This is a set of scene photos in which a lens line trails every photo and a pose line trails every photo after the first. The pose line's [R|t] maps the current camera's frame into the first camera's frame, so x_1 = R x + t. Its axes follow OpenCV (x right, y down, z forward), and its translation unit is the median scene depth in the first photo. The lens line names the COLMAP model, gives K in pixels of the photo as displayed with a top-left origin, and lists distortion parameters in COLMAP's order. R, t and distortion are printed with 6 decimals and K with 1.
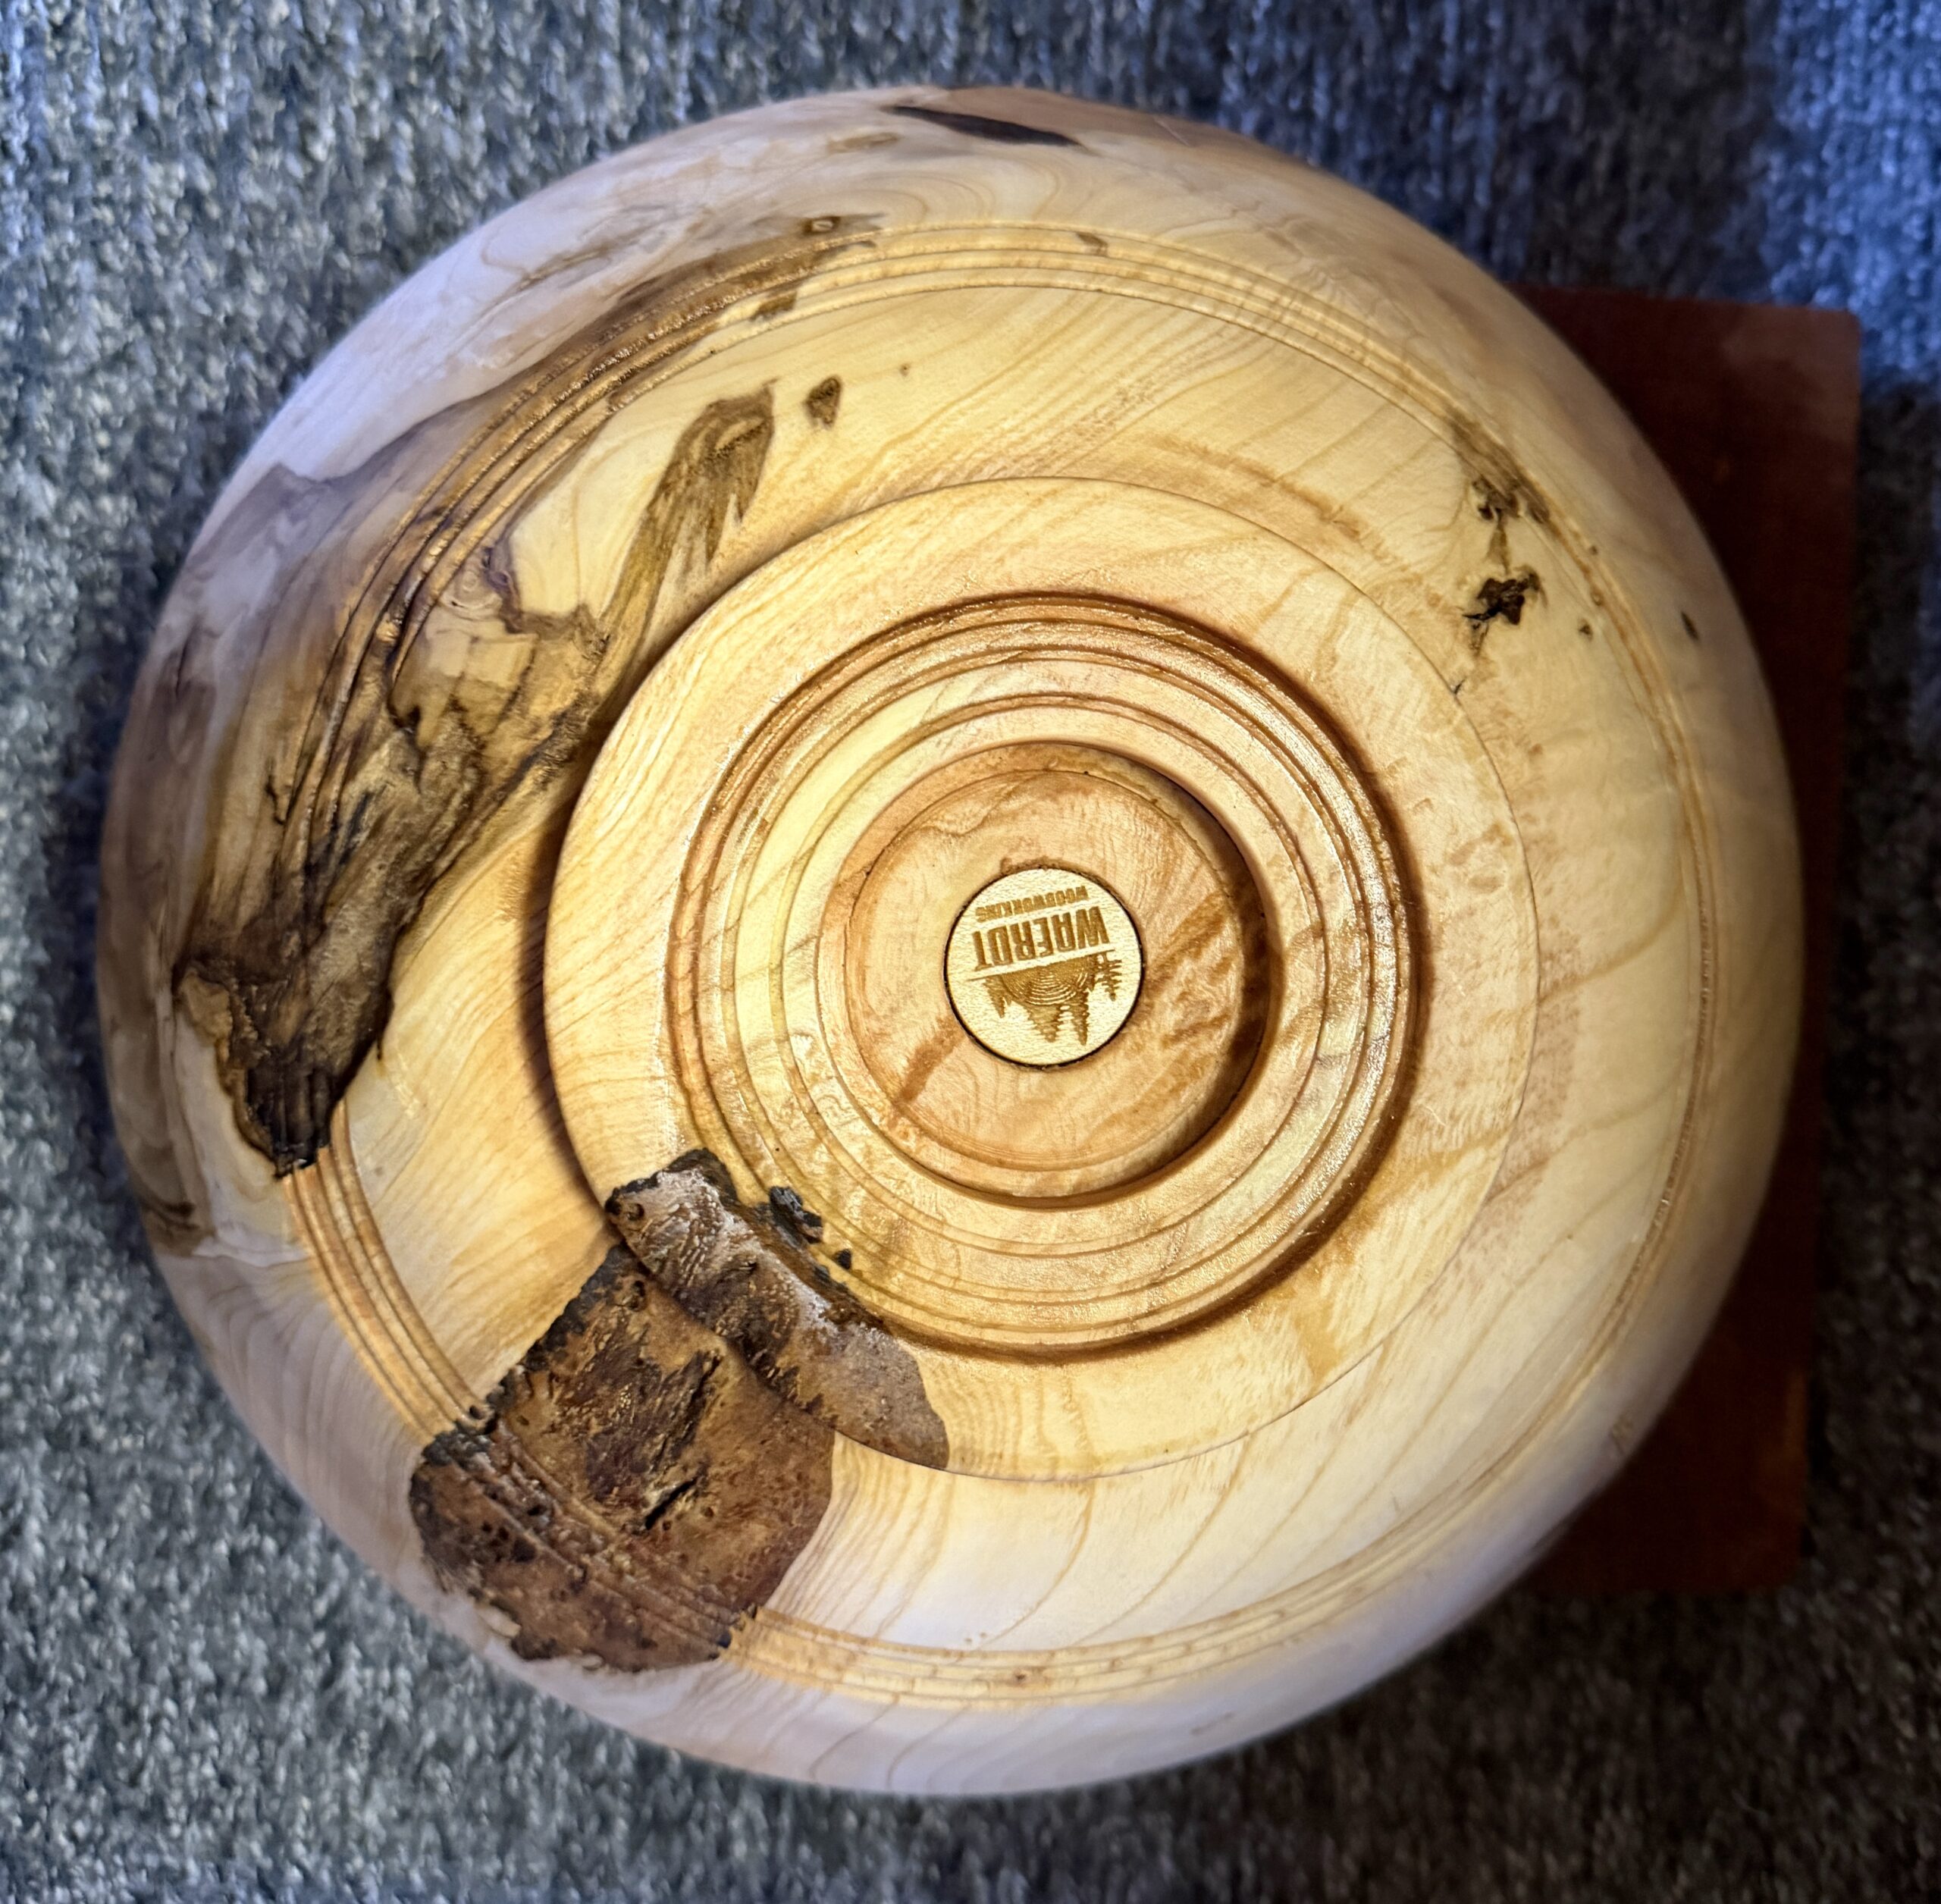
lens RADIAL K [[2002.1, 0, 973.0], [0, 2002.1, 847.5], [0, 0, 1]] dist [0.011879, -0.024508]
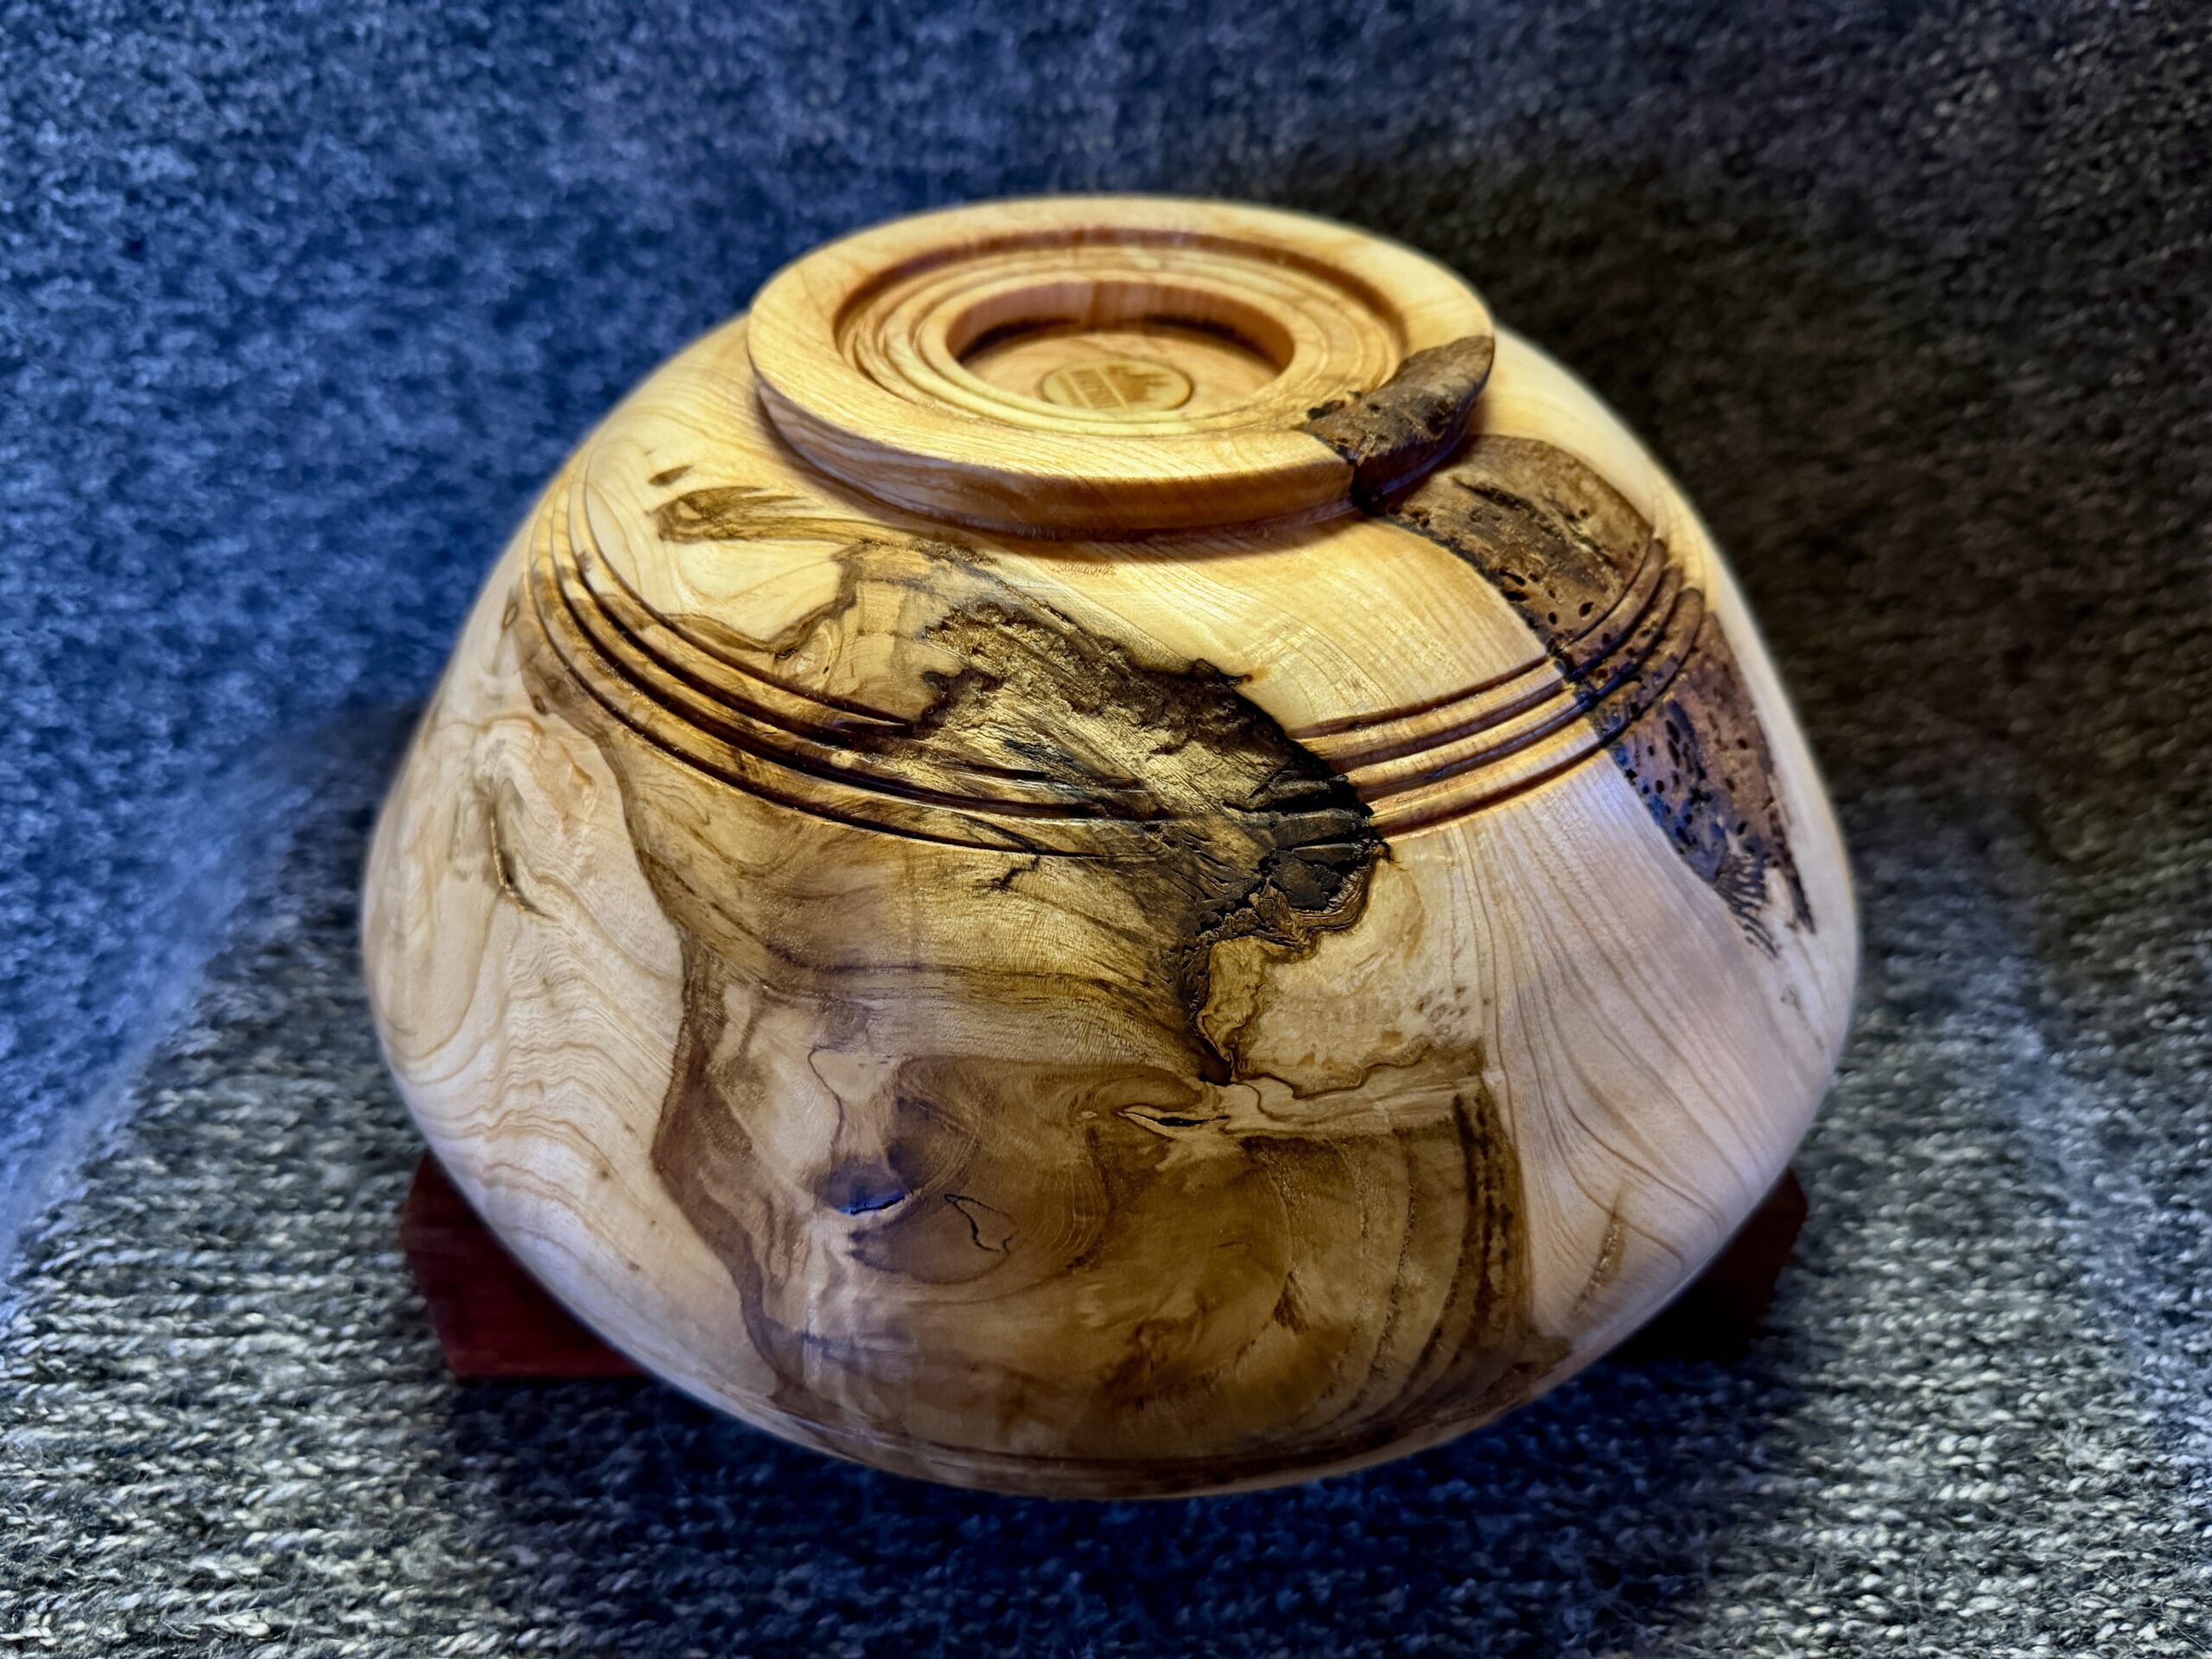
lens RADIAL K [[1616.8, 0, 1089.4], [0, 1616.8, 843.2], [0, 0, 1]] dist [-0.013628, 0.003288]
pose [[-0.071557, -0.711324, 0.699212, -0.589064], [0.997344, -0.041483, 0.059866, -0.022113], [-0.013579, 0.701639, 0.712403, 0.275051]]
